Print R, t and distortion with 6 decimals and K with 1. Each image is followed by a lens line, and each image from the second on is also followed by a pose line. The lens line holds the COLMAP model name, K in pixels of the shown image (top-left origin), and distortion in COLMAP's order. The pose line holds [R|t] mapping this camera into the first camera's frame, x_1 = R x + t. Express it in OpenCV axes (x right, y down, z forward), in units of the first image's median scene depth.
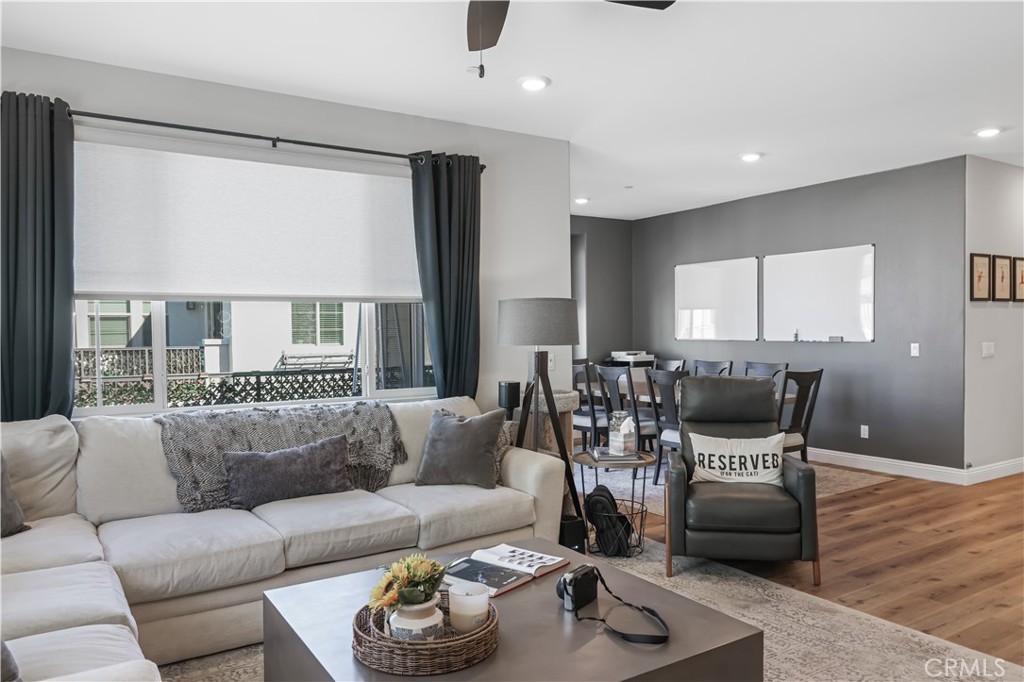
lens RADIAL K [[704.9, 0, 512.0], [0, 704.9, 341.0], [0, 0, 1]] dist [-0.005411, 0.002659]
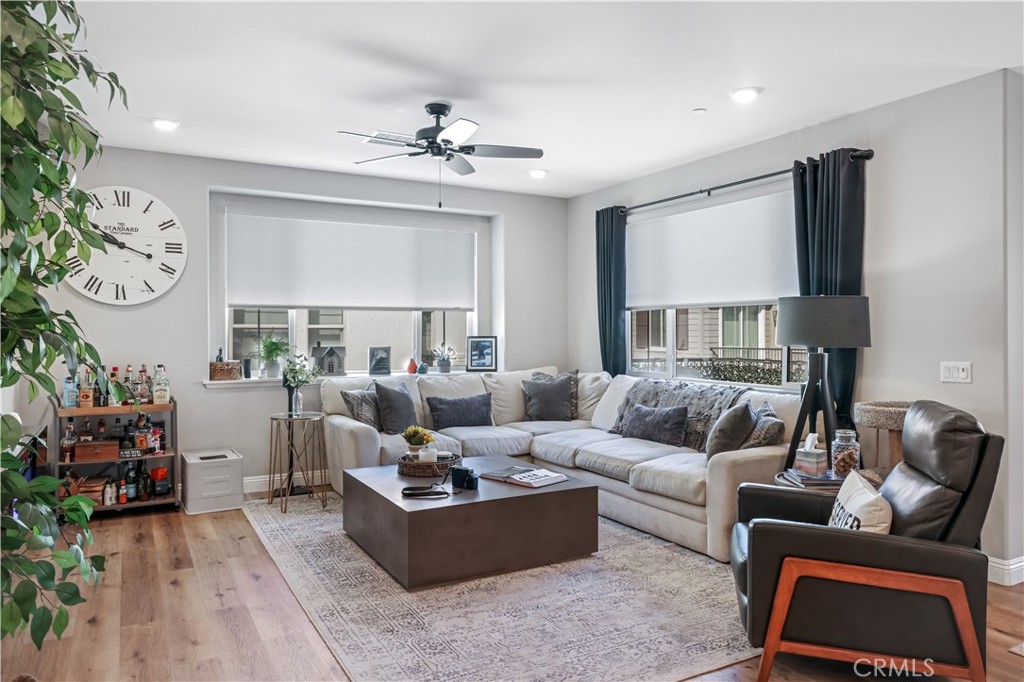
lens RADIAL K [[701.6, 0, 509.9], [0, 701.6, 327.3], [0, 0, 1]] dist [-0.008431, -0.001206]
pose [[-0.055148, 0.011905, -0.998407, 1.045587], [-0.011266, 0.999858, 0.012544, -0.030691], [0.998415, 0.011940, -0.055006, 0.683363]]
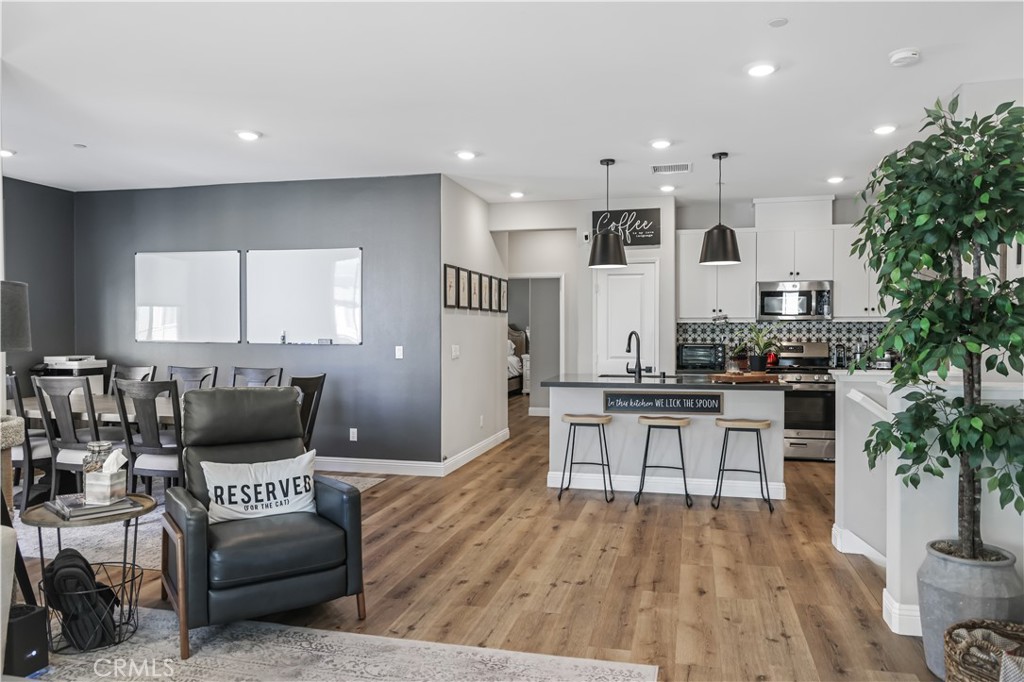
lens RADIAL K [[704.9, 0, 512.0], [0, 704.9, 341.0], [0, 0, 1]] dist [-0.005411, 0.002659]
pose [[0.727476, 0.003396, 0.686125, -0.036431], [-0.002442, 0.999994, -0.002361, -0.003495], [-0.686129, 0.000042, 0.727480, 0.193959]]
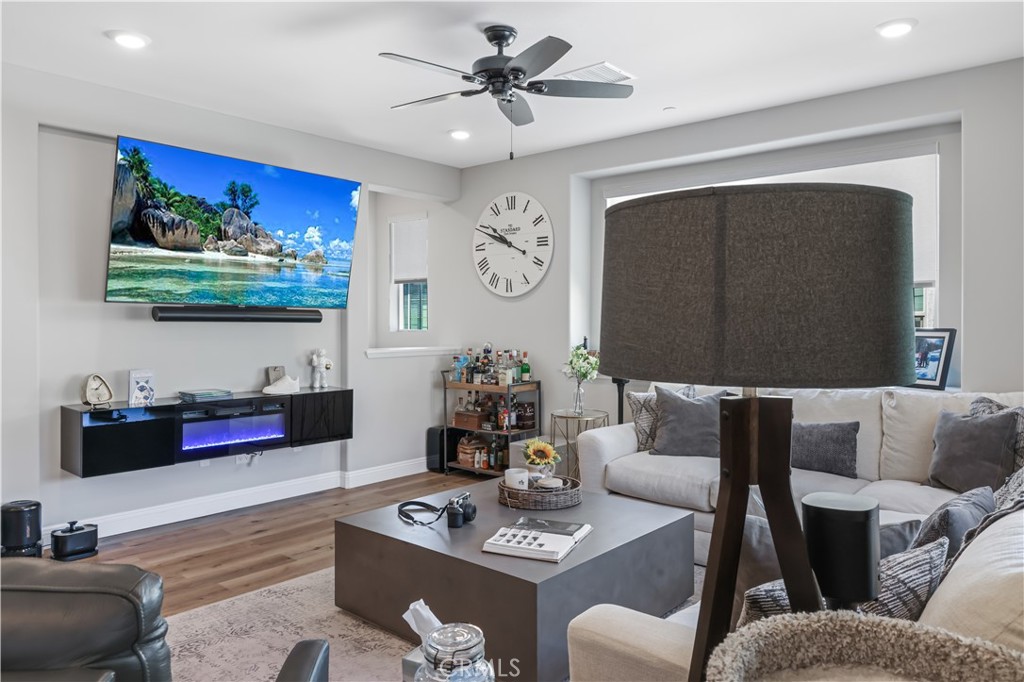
lens RADIAL K [[701.6, 0, 509.9], [0, 701.6, 327.3], [0, 0, 1]] dist [-0.008431, -0.001206]
pose [[-0.959532, 0.016061, -0.281140, 0.212671], [0.009958, 0.999683, 0.023123, -0.017861], [0.281422, 0.019388, -0.959388, 1.308607]]
